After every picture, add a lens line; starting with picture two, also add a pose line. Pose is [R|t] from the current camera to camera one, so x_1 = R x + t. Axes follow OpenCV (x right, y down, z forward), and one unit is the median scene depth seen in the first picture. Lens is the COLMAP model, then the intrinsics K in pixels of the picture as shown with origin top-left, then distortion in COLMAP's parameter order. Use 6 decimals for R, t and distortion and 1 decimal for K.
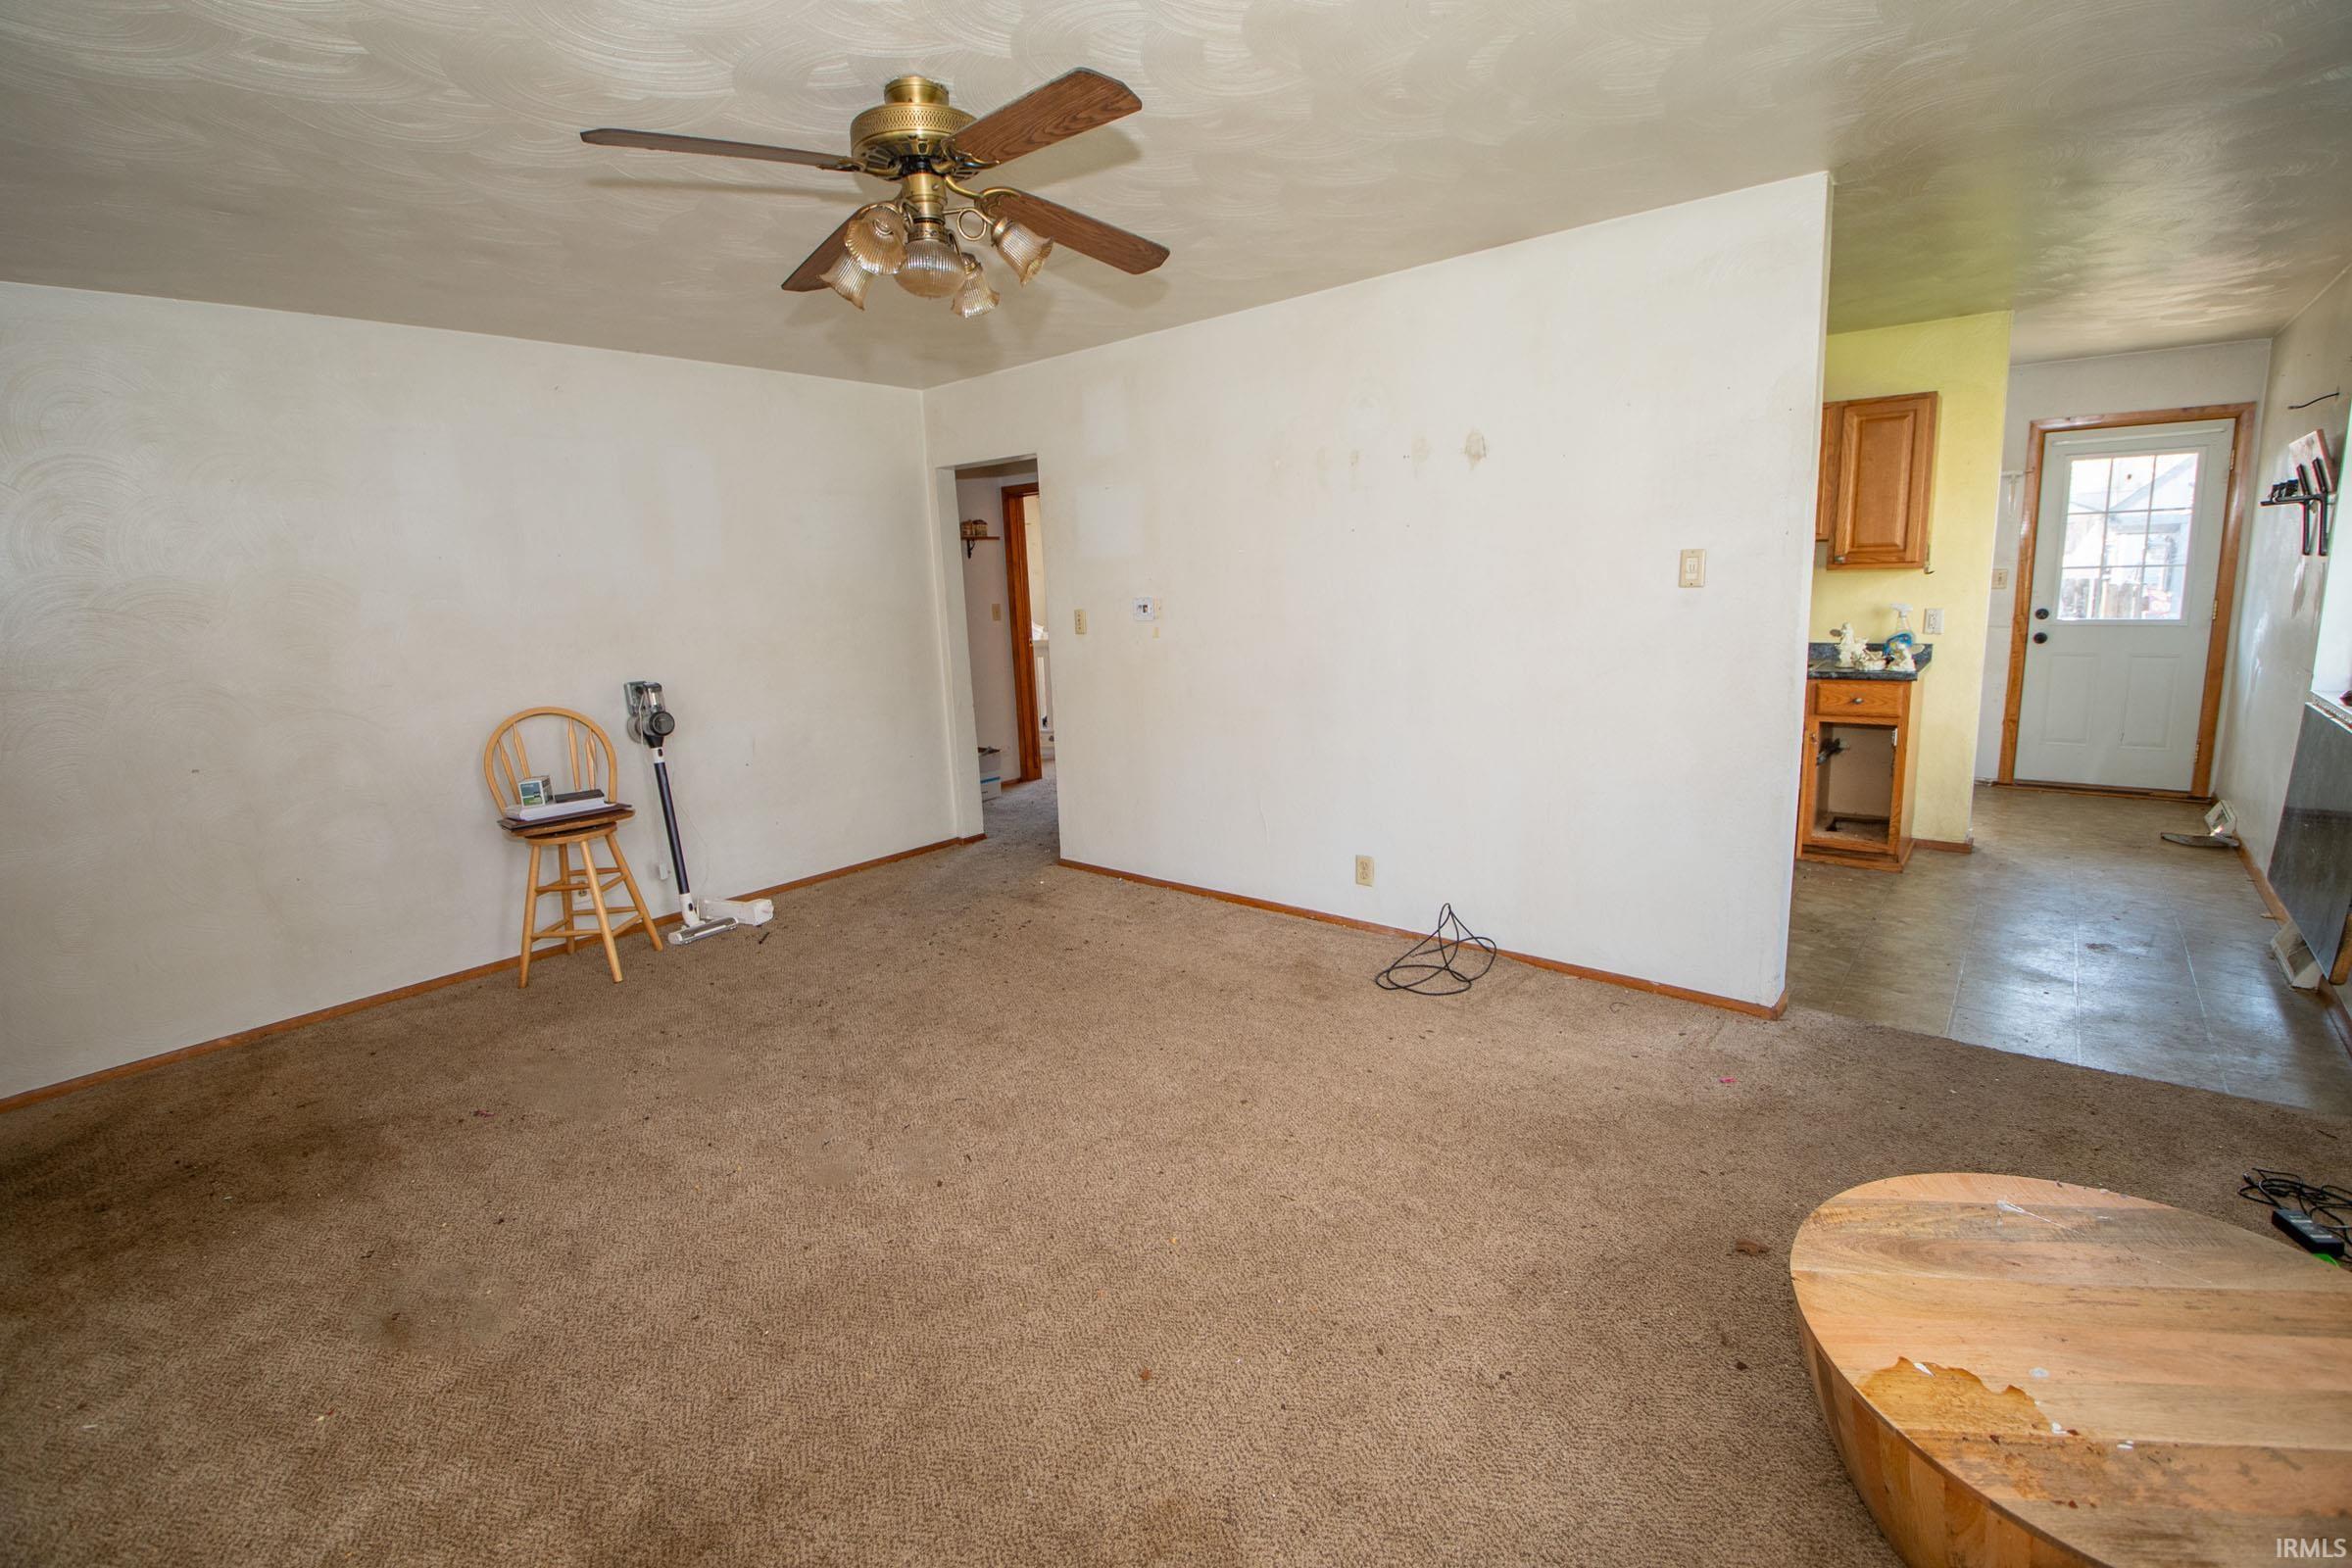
lens RADIAL K [[1043.1, 0, 1183.3], [0, 1043.1, 741.2], [0, 0, 1]] dist [-0.002858, -0.000793]
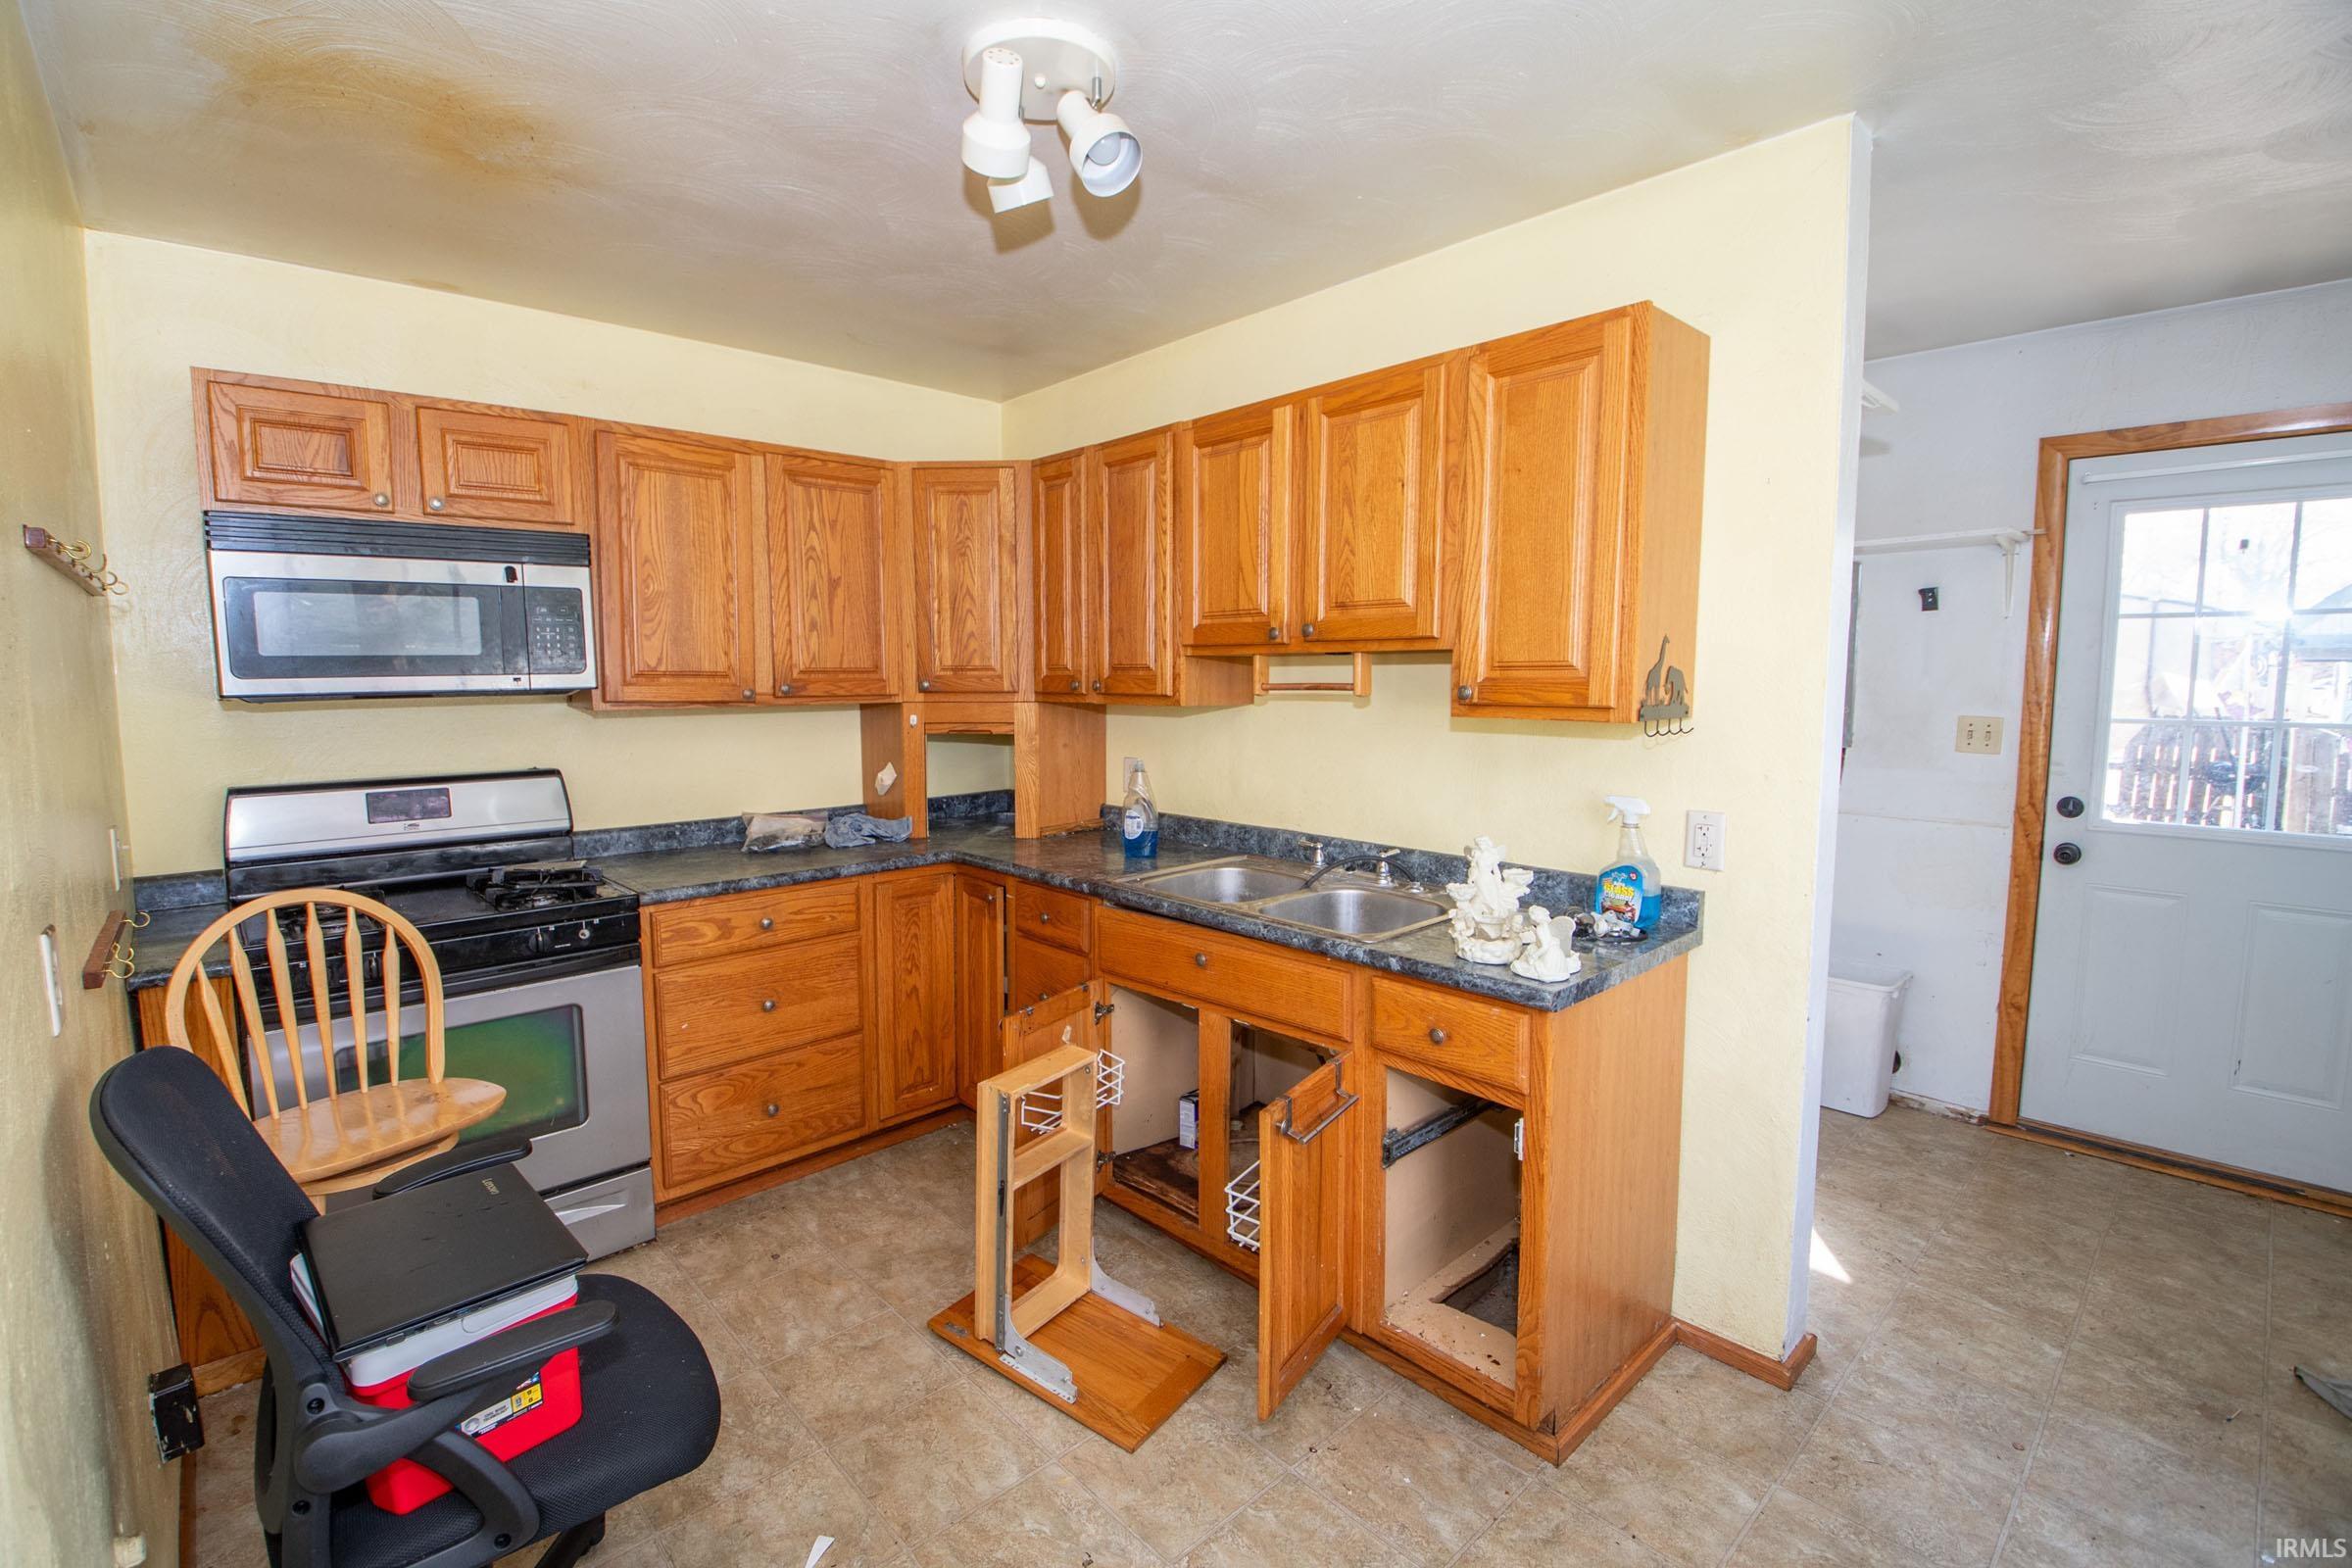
lens RADIAL K [[1055.5, 0, 1176.0], [0, 1055.5, 784.0], [0, 0, 1]] dist [-0.001214, -0.000338]
pose [[0.992313, 0.041029, -0.116755, 0.452941], [-0.047668, 0.997367, -0.054649, -0.085571], [0.114206, 0.059795, 0.991656, 0.436161]]
